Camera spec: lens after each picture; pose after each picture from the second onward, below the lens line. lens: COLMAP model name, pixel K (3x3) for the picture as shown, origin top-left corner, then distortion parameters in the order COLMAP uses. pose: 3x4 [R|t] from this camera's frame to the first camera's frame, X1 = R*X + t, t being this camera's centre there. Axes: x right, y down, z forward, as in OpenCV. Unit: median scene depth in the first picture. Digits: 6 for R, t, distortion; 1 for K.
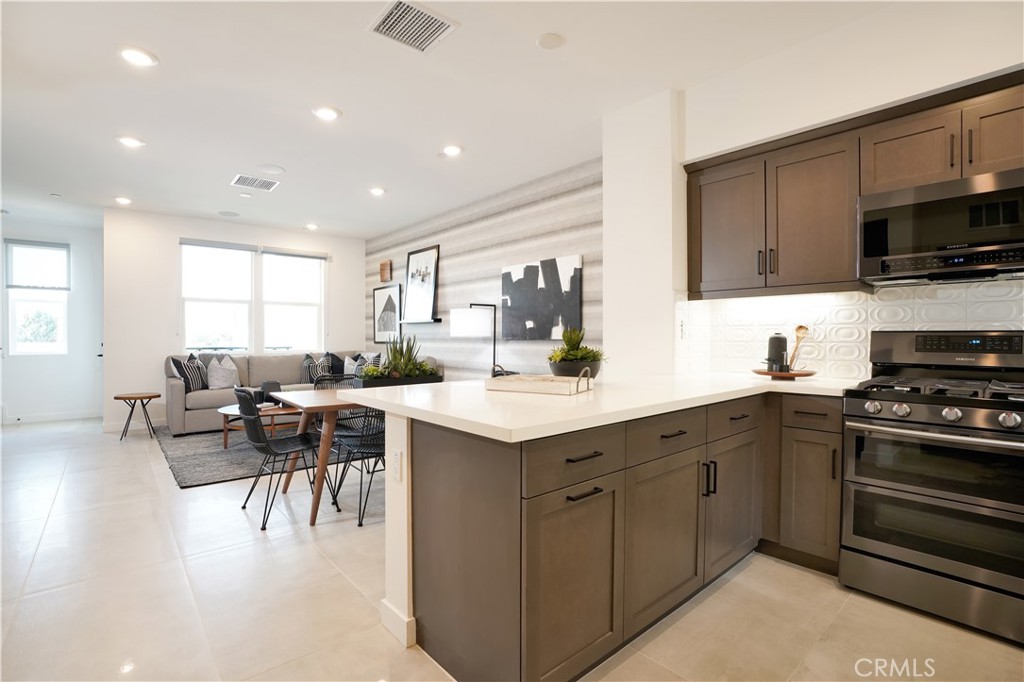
lens RADIAL K [[476.9, 0, 512.0], [0, 476.9, 341.0], [0, 0, 1]] dist [-0.074594, 0.030398]
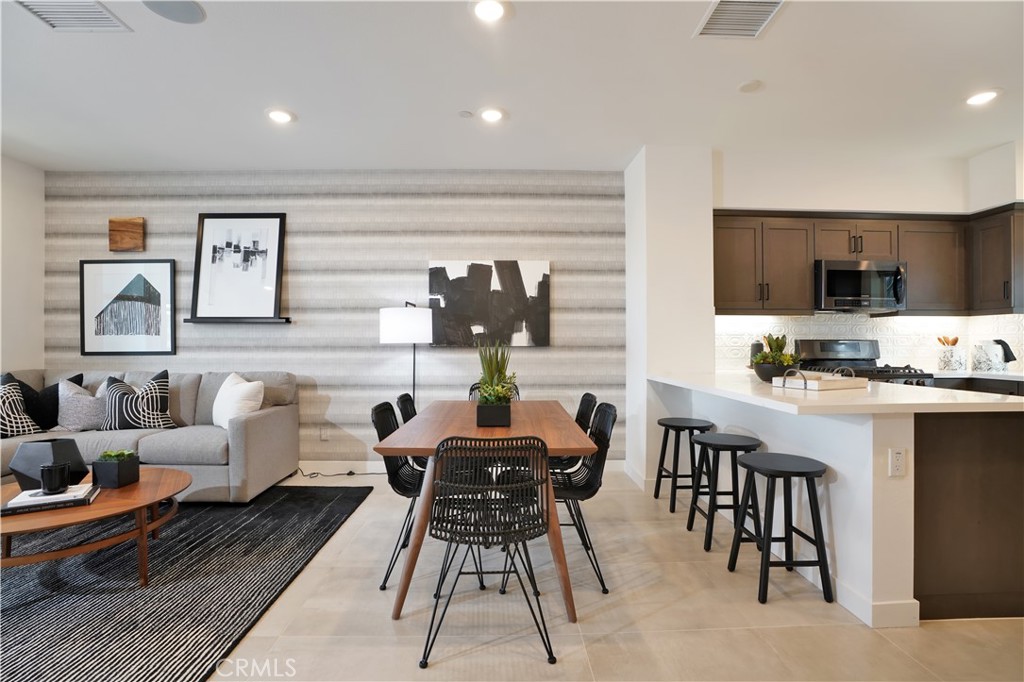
lens RADIAL K [[469.7, 0, 506.7], [0, 469.7, 342.2], [0, 0, 1]] dist [-0.073006, 0.027618]
pose [[0.635233, 0.002482, 0.772317, -0.633683], [0.007865, 0.999922, -0.009682, -0.002397], [-0.772281, 0.012225, 0.635164, 0.418584]]
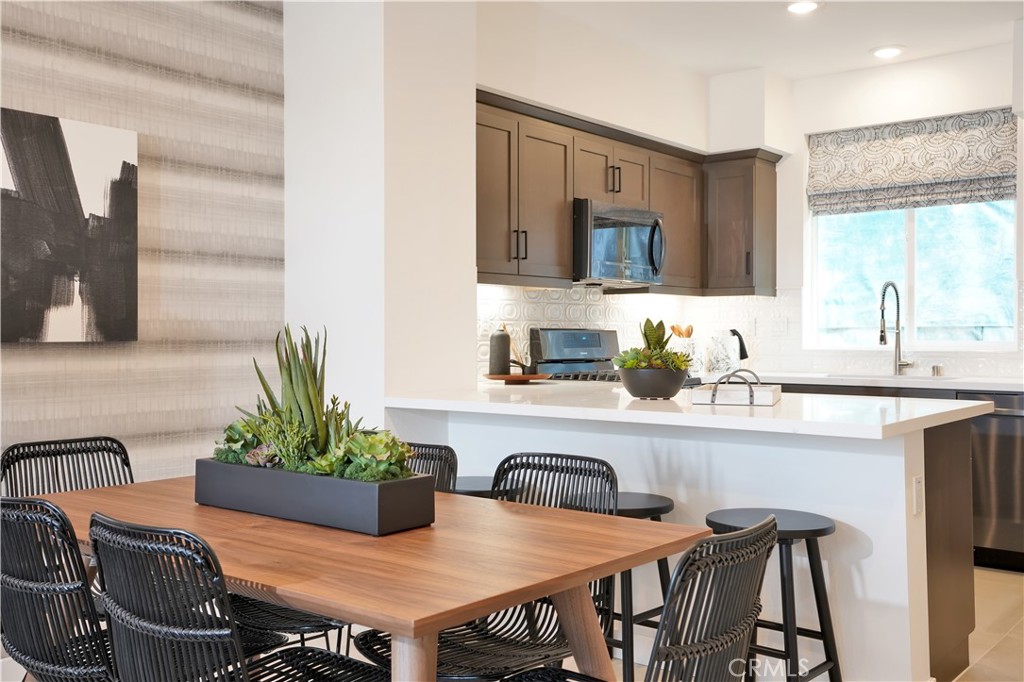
lens RADIAL K [[988.5, 0, 500.6], [0, 988.5, 329.7], [0, 0, 1]] dist [0.060727, 0.015581]
pose [[-0.171253, 0.004770, 0.985216, -0.707013], [0.010460, 0.999941, -0.003023, -0.006828], [-0.985172, 0.009788, -0.171292, 0.789026]]
